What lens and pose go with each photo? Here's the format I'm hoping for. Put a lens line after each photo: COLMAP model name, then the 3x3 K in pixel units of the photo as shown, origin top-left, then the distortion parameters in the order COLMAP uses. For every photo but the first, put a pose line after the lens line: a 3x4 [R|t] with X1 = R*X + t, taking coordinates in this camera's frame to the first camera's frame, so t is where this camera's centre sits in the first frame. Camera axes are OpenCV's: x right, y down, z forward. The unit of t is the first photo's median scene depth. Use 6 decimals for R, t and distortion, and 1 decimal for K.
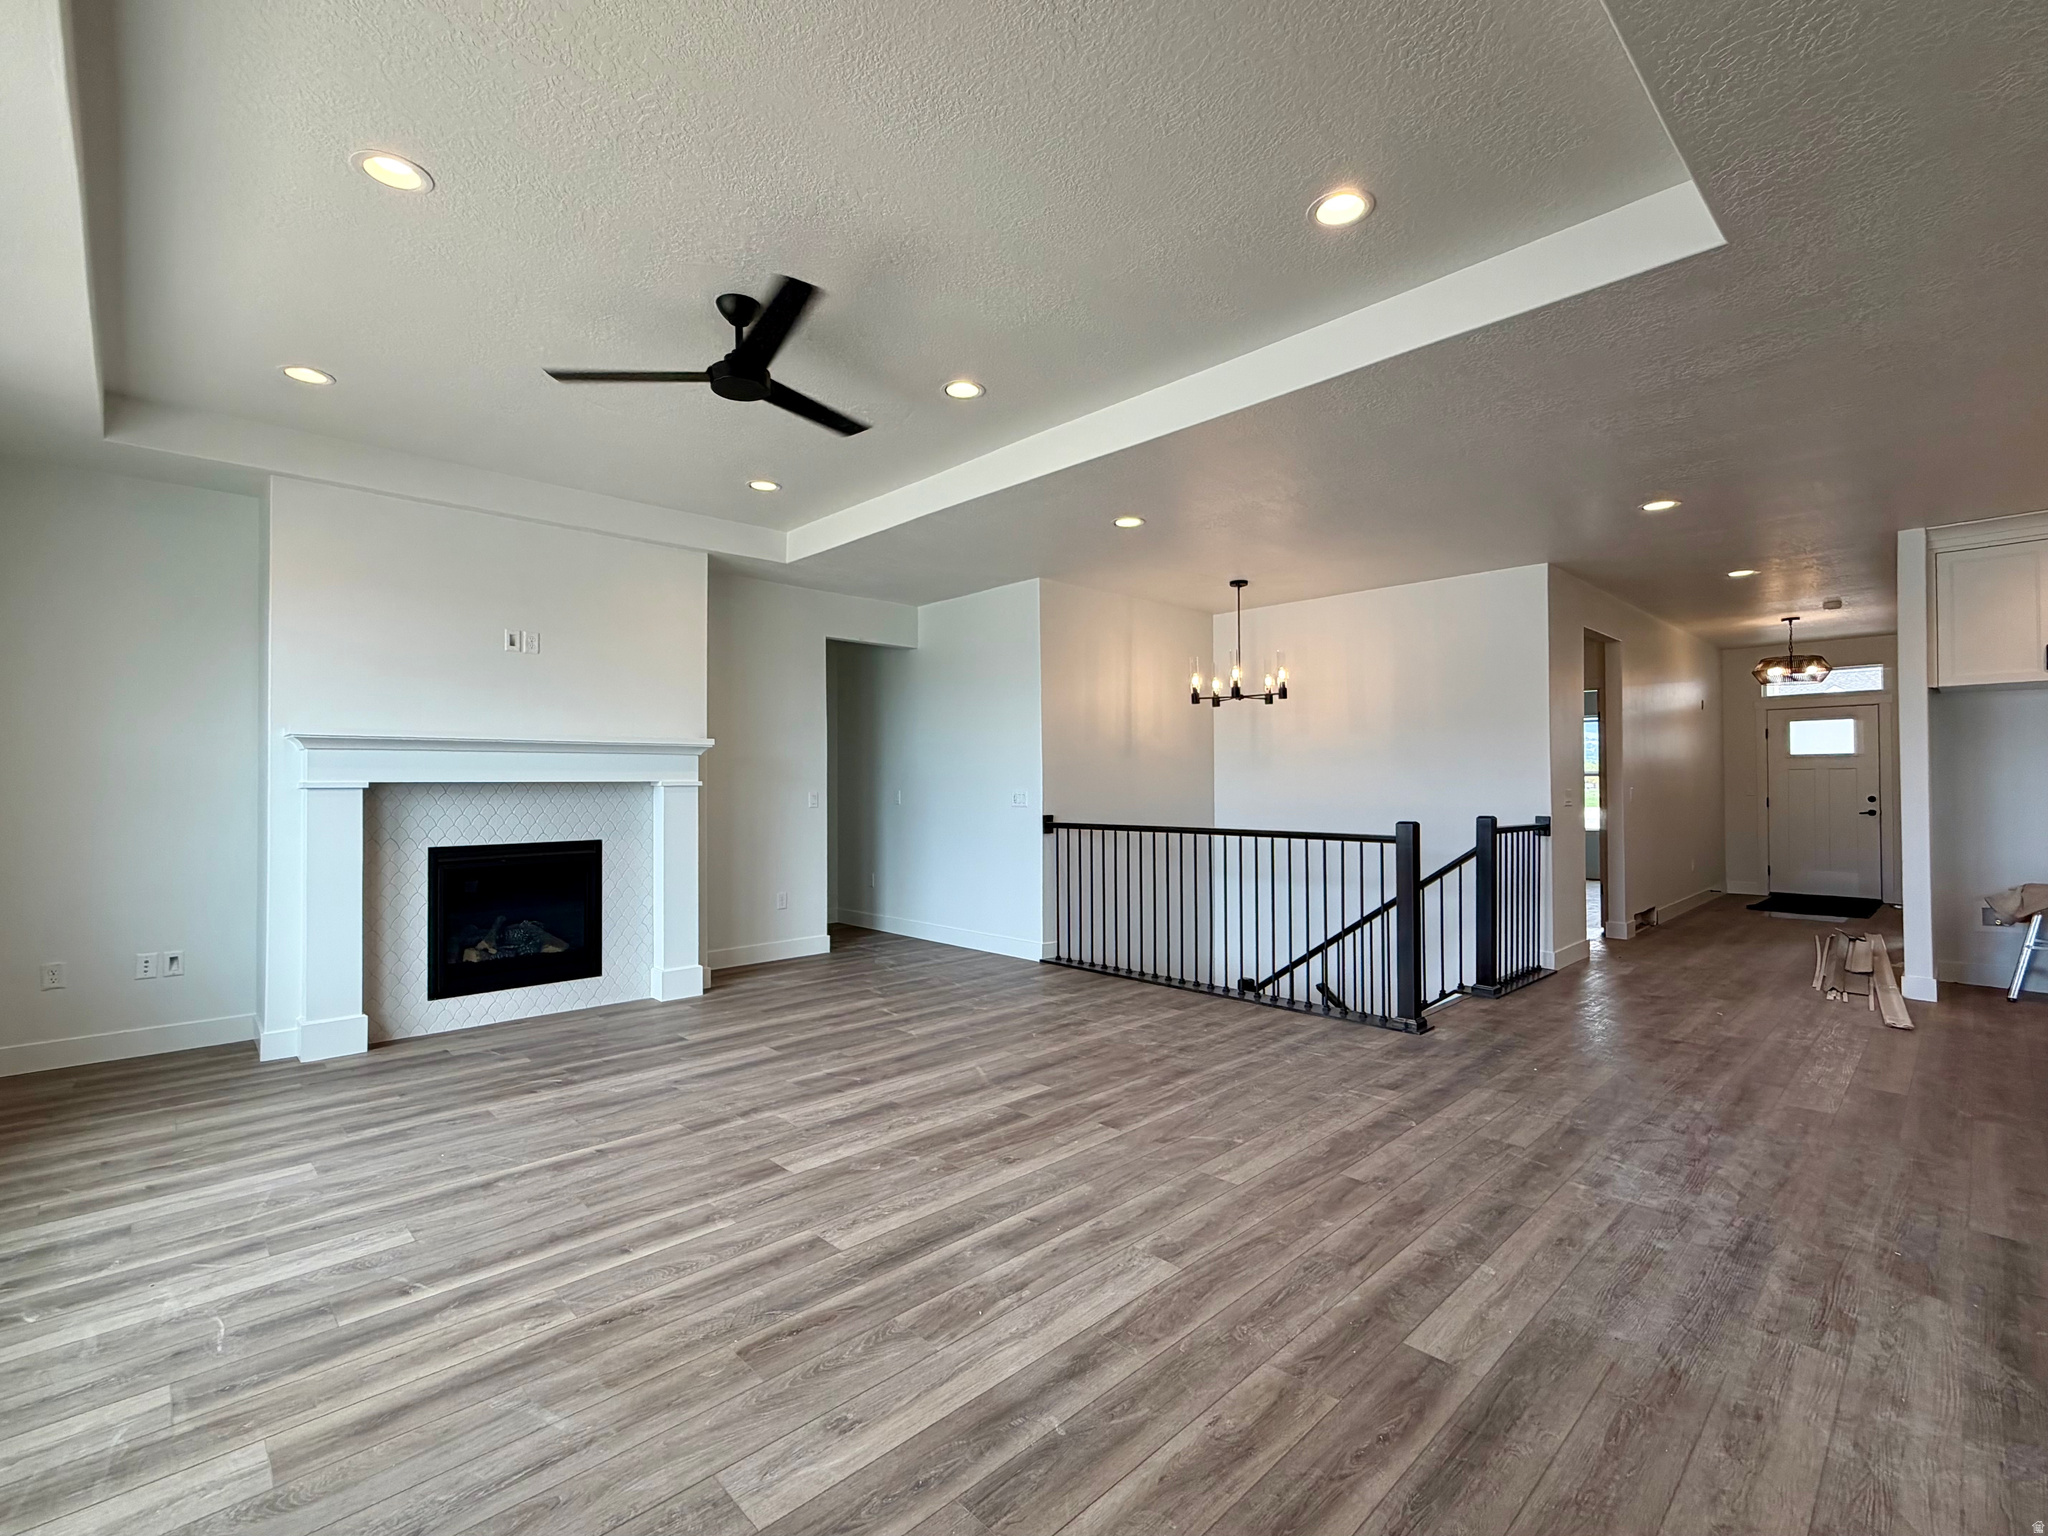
lens RADIAL K [[923.1, 0, 1028.8], [0, 923.1, 763.3], [0, 0, 1]] dist [0.002327, -0.000710]
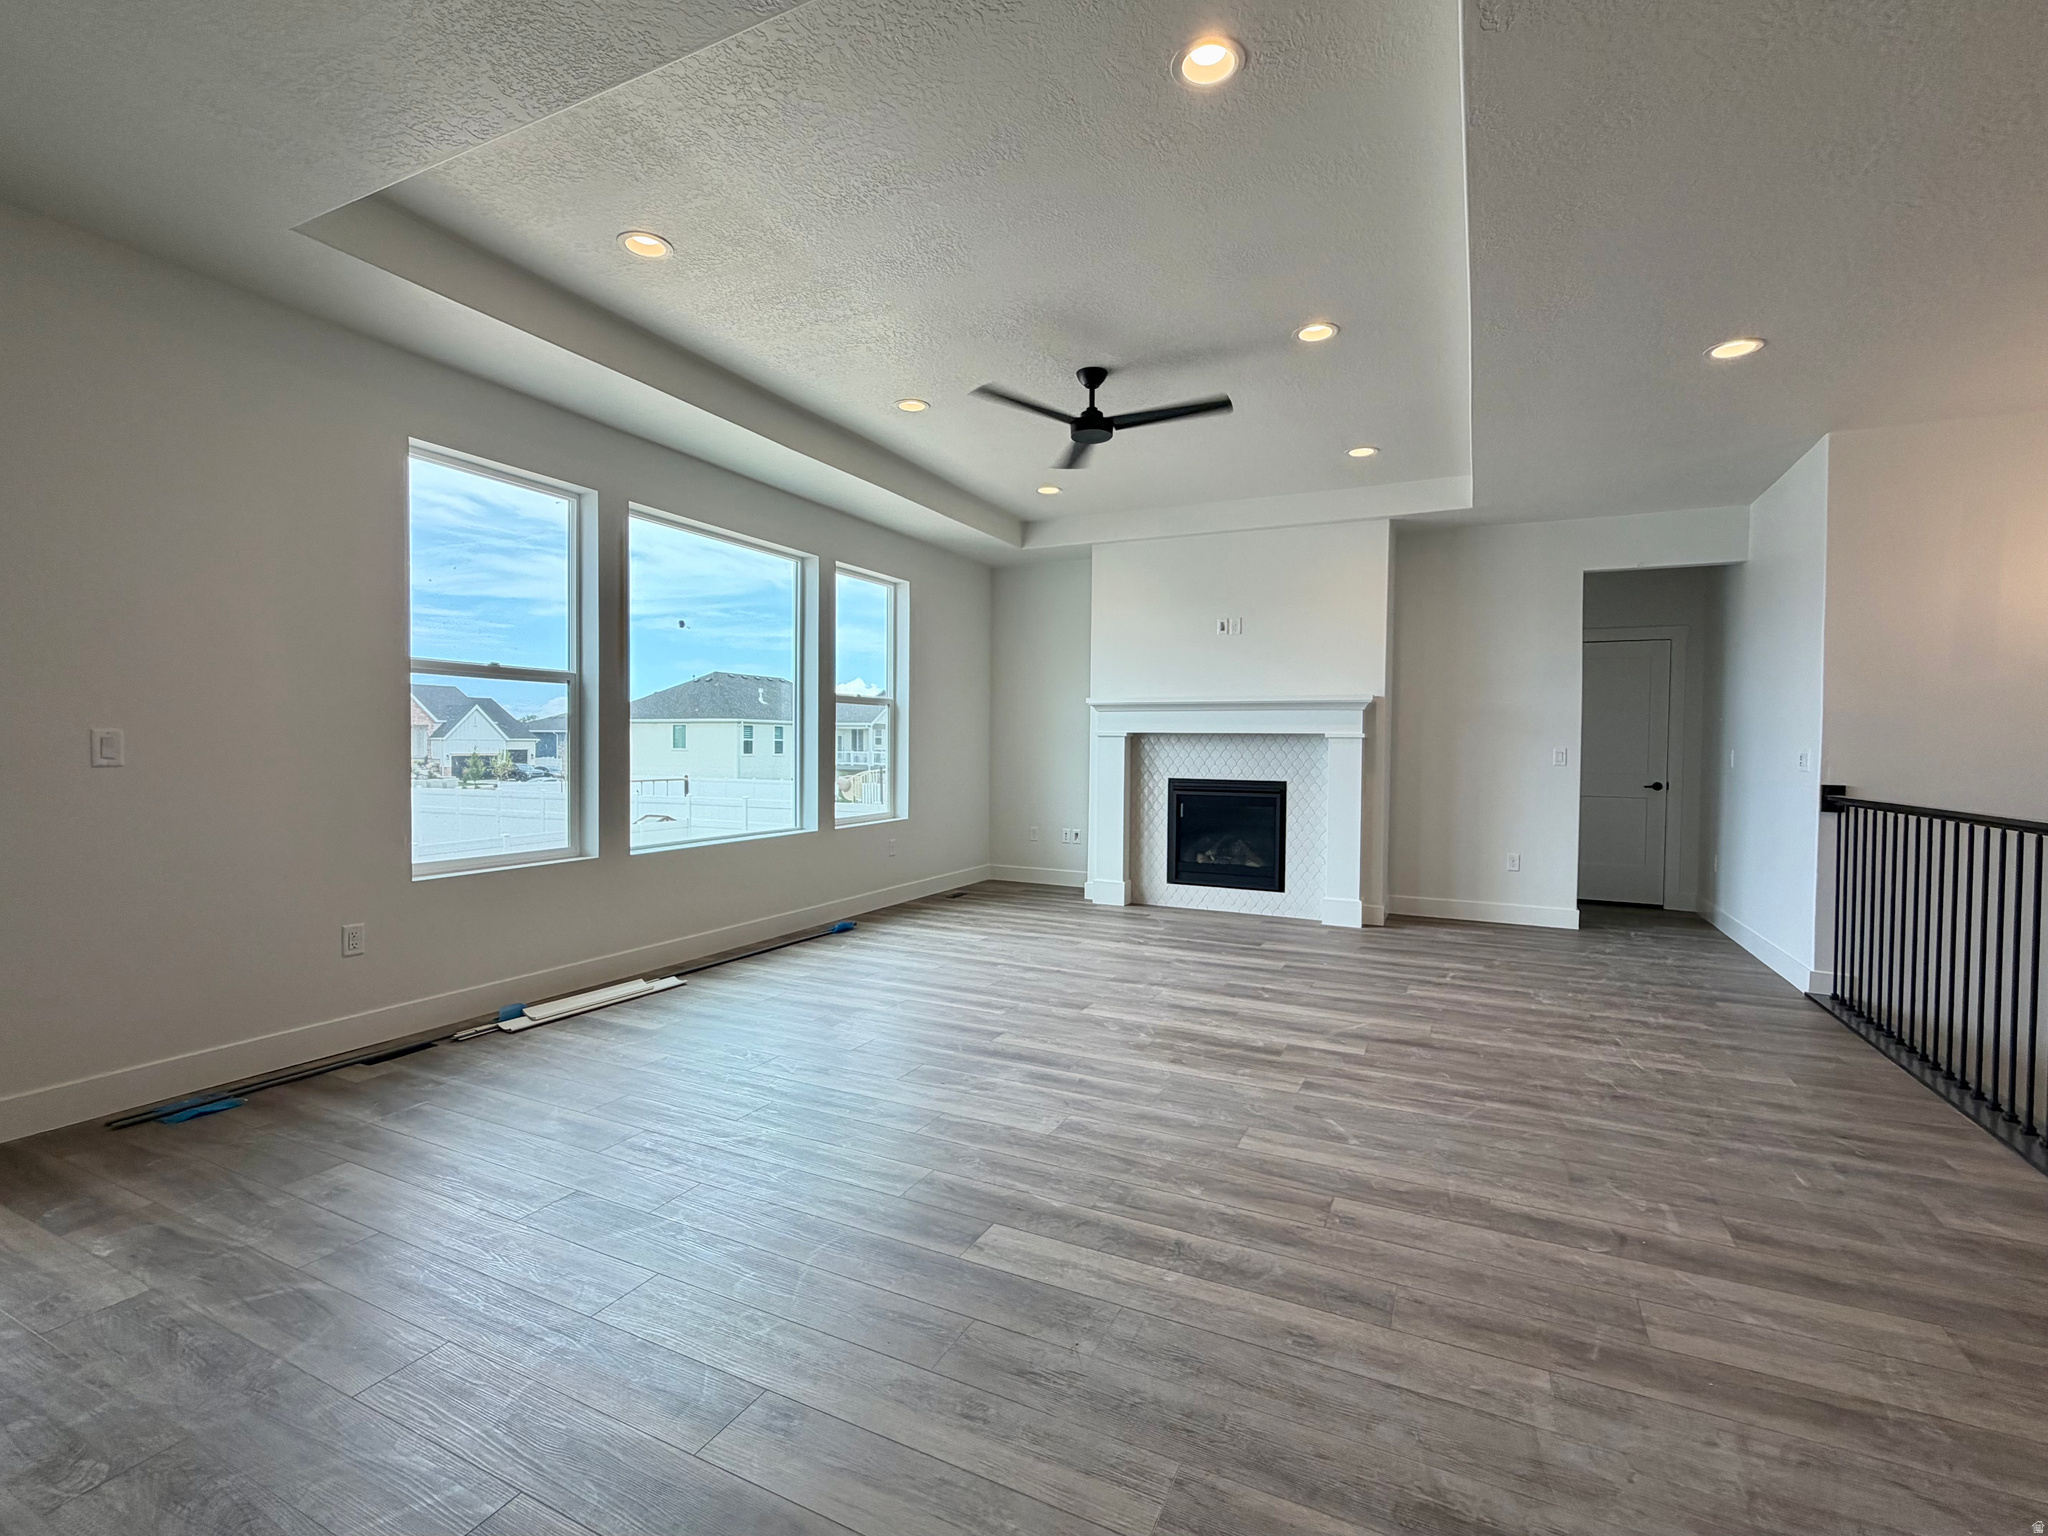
lens RADIAL K [[923.1, 0, 1024.6], [0, 923.1, 763.1], [0, 0, 1]] dist [0.002327, -0.000710]
pose [[0.340423, 0.027432, -0.939872, 0.783625], [0.006258, 0.999486, 0.031439, 0.025846], [0.940252, -0.016585, 0.340076, 0.367343]]
